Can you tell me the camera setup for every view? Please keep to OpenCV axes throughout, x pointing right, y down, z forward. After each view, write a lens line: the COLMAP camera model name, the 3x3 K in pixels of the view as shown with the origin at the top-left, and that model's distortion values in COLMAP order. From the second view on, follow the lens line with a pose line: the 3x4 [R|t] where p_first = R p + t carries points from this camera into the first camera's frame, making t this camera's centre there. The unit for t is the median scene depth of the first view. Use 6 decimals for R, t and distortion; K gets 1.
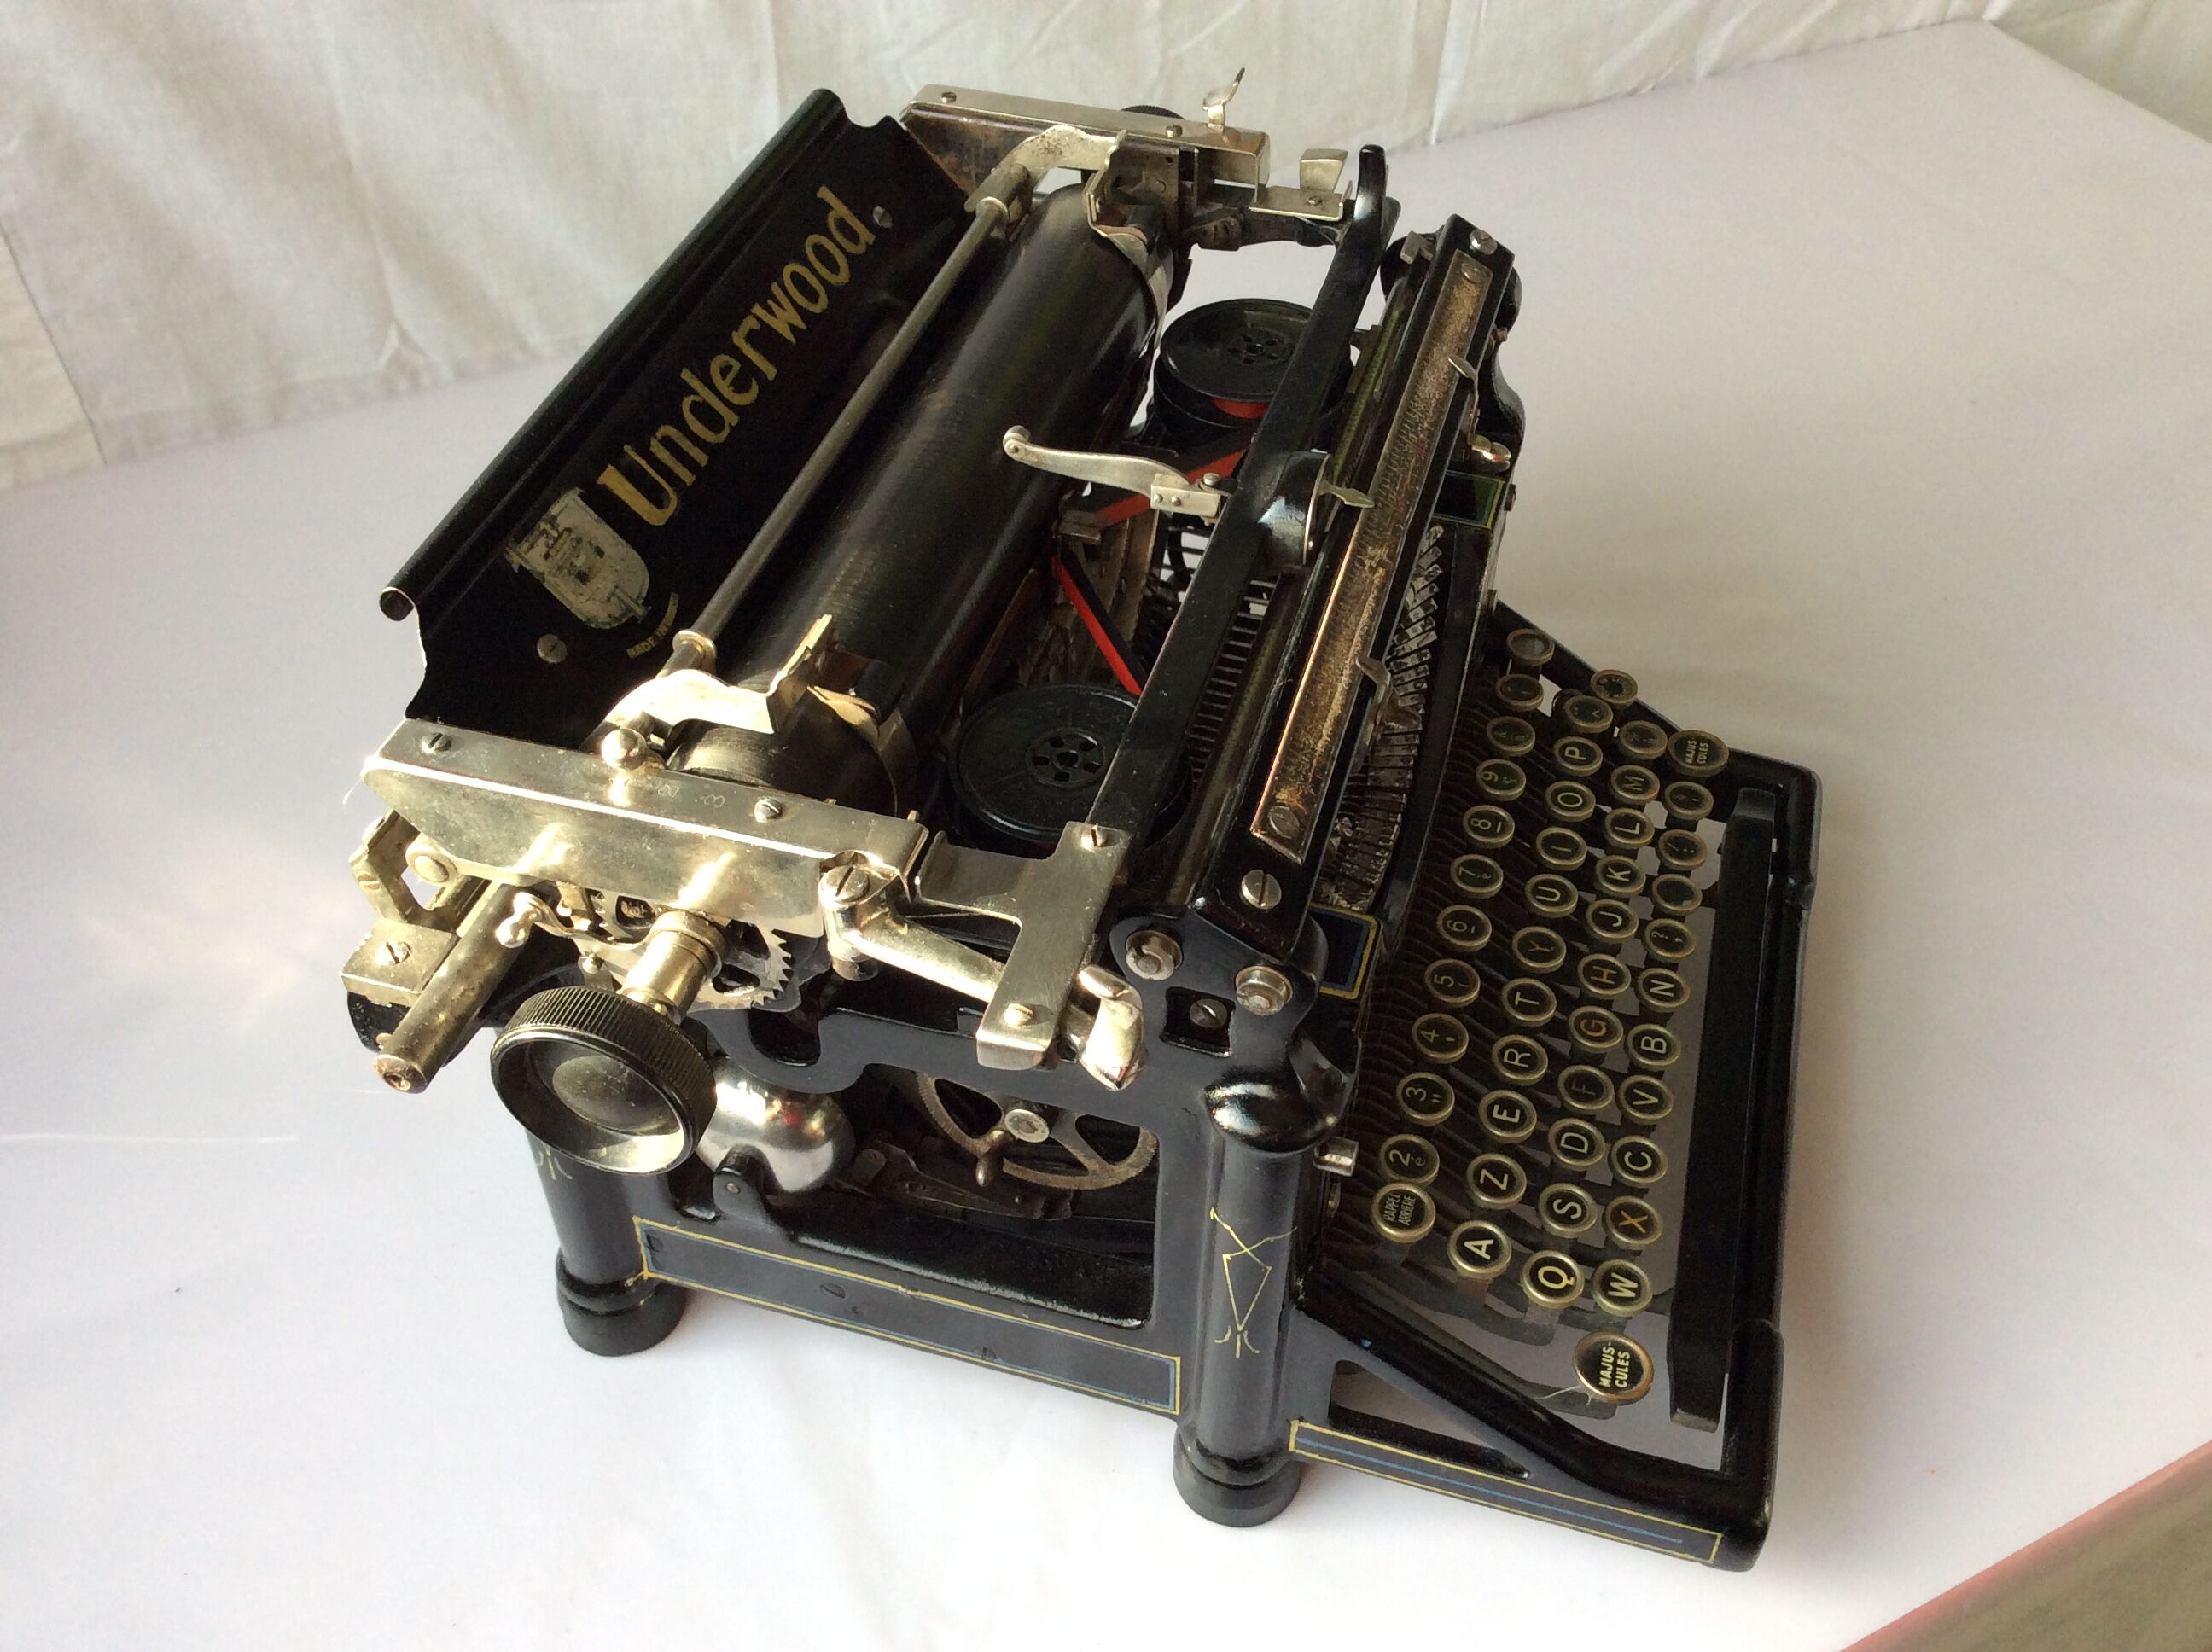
lens RADIAL K [[2057.1, 0, 1111.9], [0, 2057.1, 798.6], [0, 0, 1]] dist [0.068623, -0.078703]
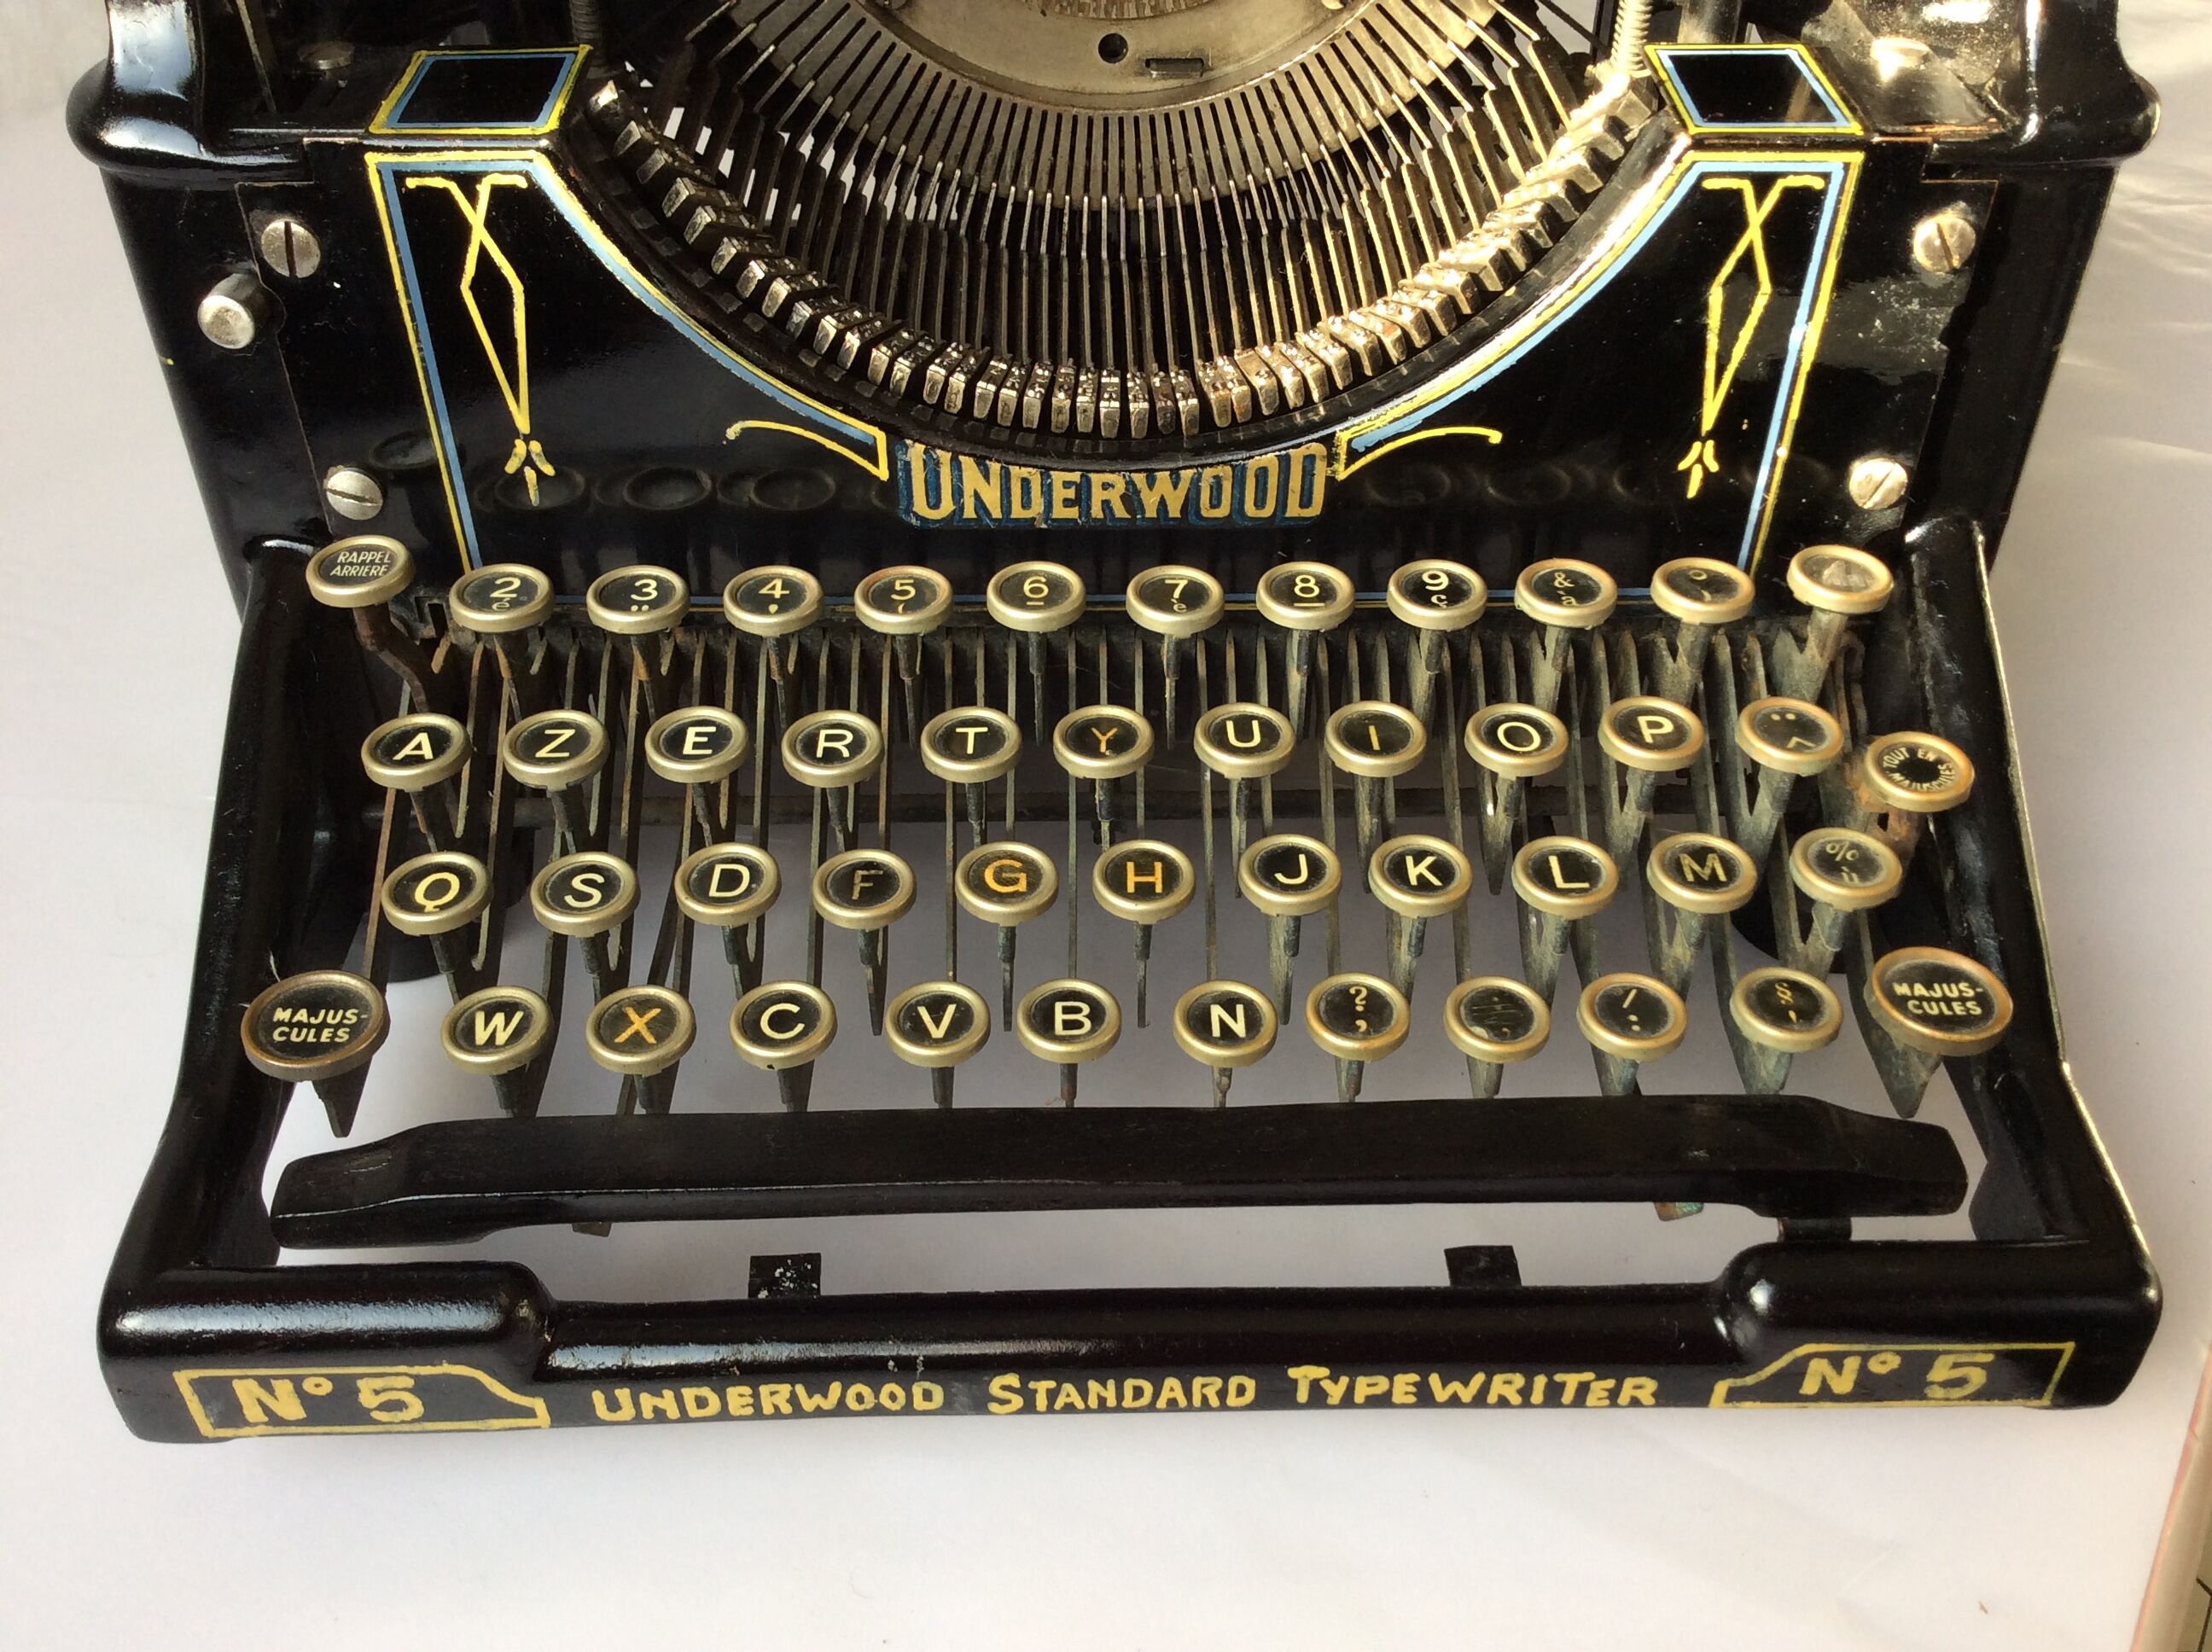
lens RADIAL K [[2054.5, 0, 1116.3], [0, 2054.5, 807.1], [0, 0, 1]] dist [0.148827, -0.367225]
pose [[0.309625, 0.605582, -0.733078, 0.767142], [-0.661115, 0.691226, 0.291778, -0.094370], [0.683418, 0.394307, 0.614380, 0.841403]]
